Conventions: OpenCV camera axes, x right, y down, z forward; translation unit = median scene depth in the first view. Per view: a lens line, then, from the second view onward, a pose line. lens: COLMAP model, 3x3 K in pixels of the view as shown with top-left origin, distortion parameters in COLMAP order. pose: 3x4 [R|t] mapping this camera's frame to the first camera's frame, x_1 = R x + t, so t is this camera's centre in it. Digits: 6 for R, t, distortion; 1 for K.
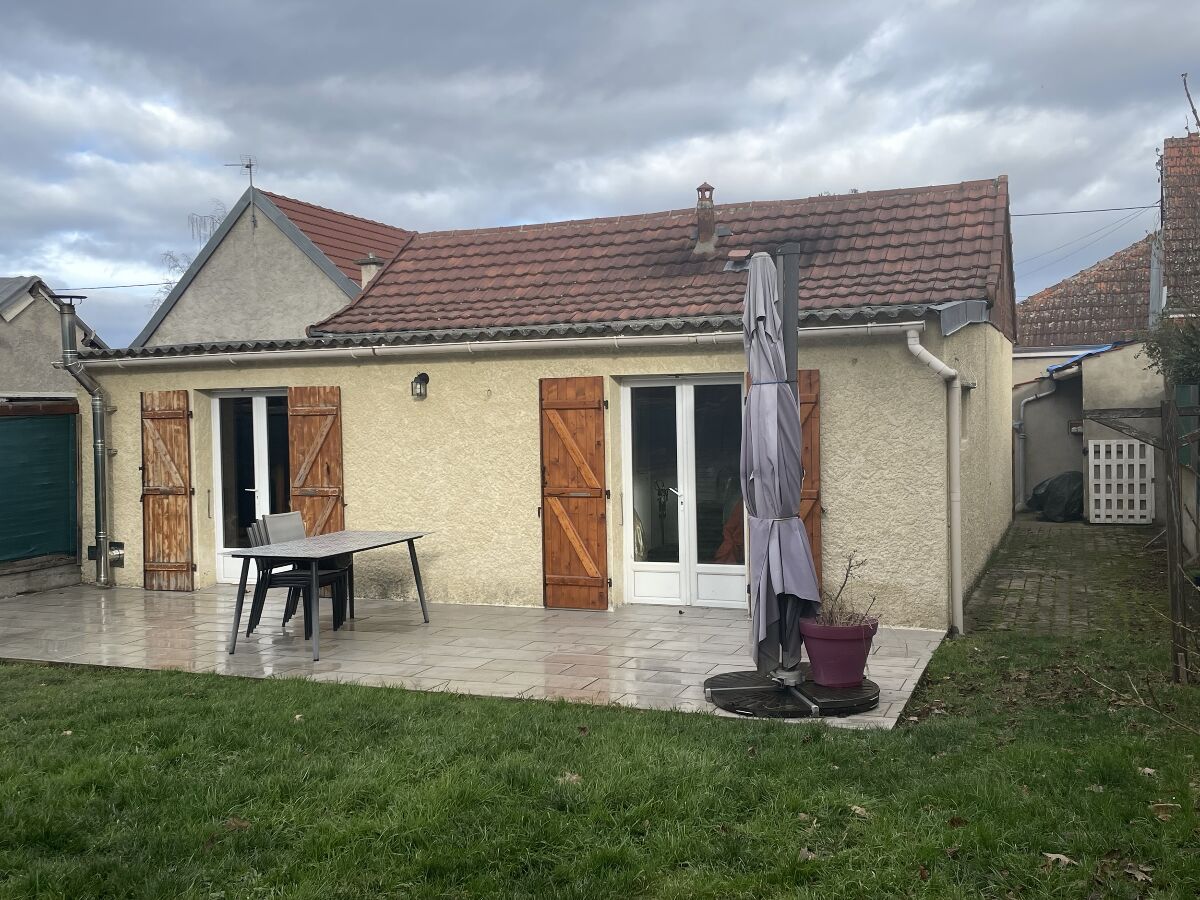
lens RADIAL K [[1110.6, 0, 600.0], [0, 1110.6, 450.0], [0, 0, 1]] dist [0.021735, 0.009740]
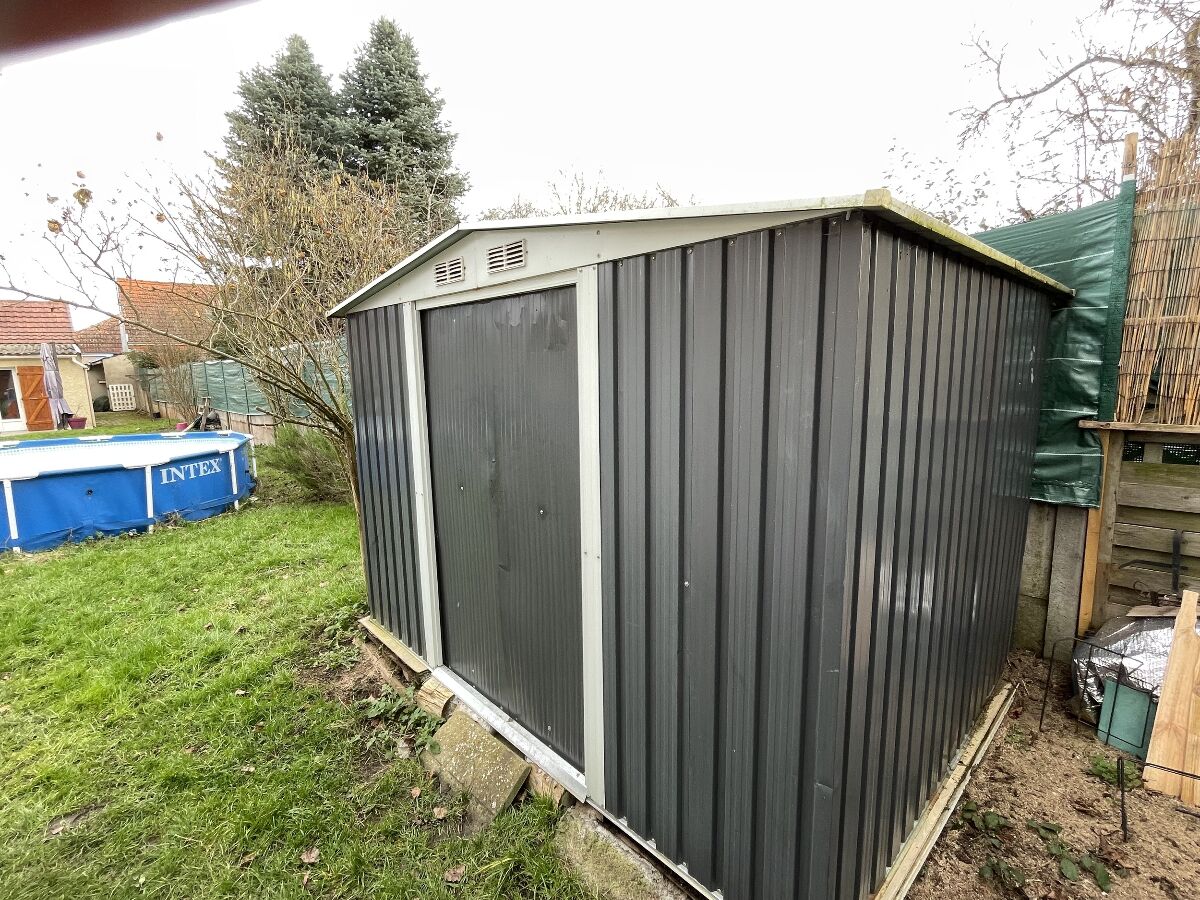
lens RADIAL K [[568.9, 0, 600.0], [0, 568.9, 450.0], [0, 0, 1]] dist [-0.001532, -0.000379]
pose [[0.385363, -0.130317, 0.913517, -0.543834], [0.042341, 0.991432, 0.123571, 0.034745], [-0.921793, -0.008940, 0.387579, -0.951773]]
